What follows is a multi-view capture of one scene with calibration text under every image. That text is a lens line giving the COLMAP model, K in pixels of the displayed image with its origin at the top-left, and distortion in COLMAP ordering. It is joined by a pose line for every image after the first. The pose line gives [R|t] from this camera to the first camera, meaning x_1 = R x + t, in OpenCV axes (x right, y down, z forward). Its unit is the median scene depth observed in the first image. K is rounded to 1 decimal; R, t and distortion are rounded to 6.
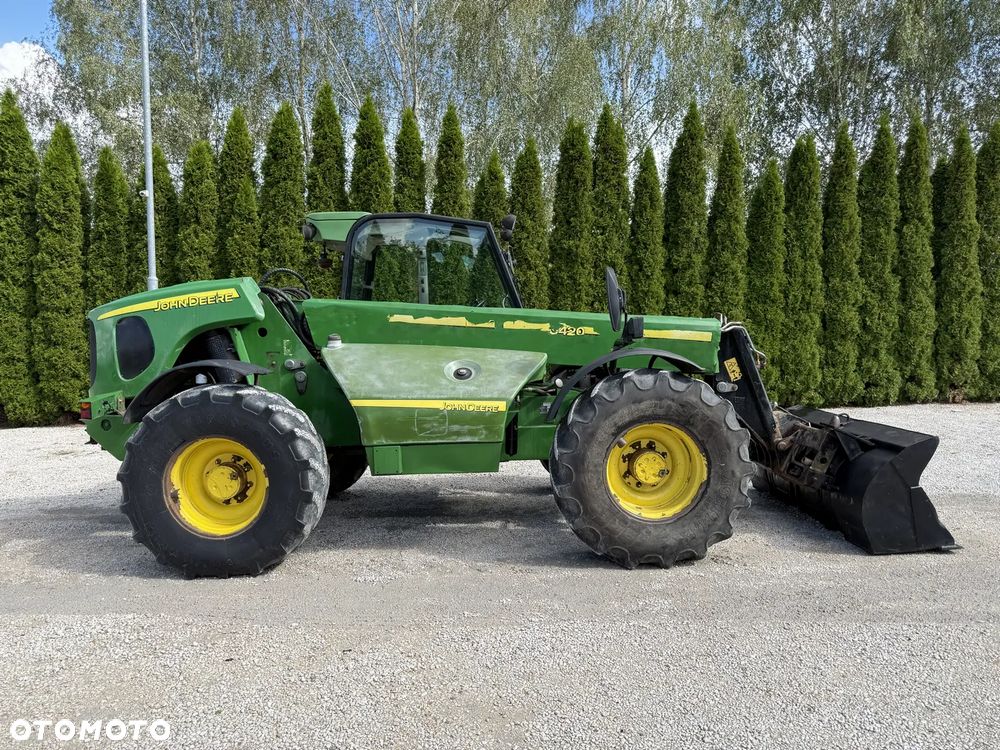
lens RADIAL K [[731.6, 0, 499.8], [0, 731.6, 381.5], [0, 0, 1]] dist [0.050324, -0.042805]
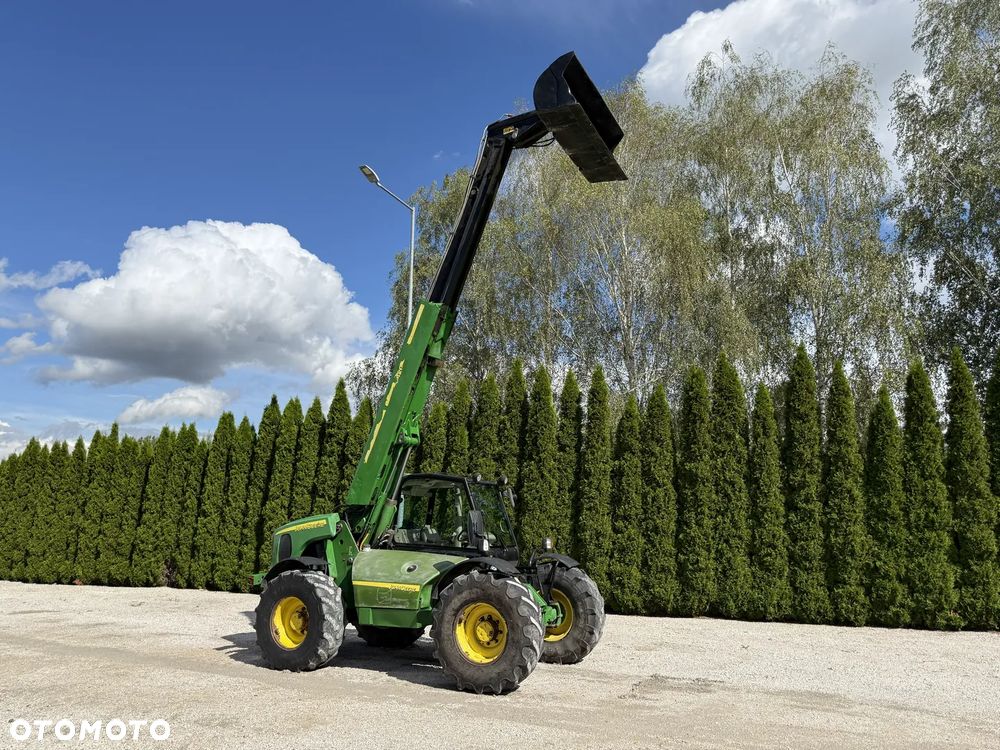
lens RADIAL K [[731.6, 0, 500.2], [0, 731.6, 370.9], [0, 0, 1]] dist [0.050324, -0.042805]
pose [[0.885782, -0.075020, -0.457999, 0.378968], [-0.052023, 0.964579, -0.258612, -0.009753], [0.461177, 0.252900, 0.850504, -0.215333]]
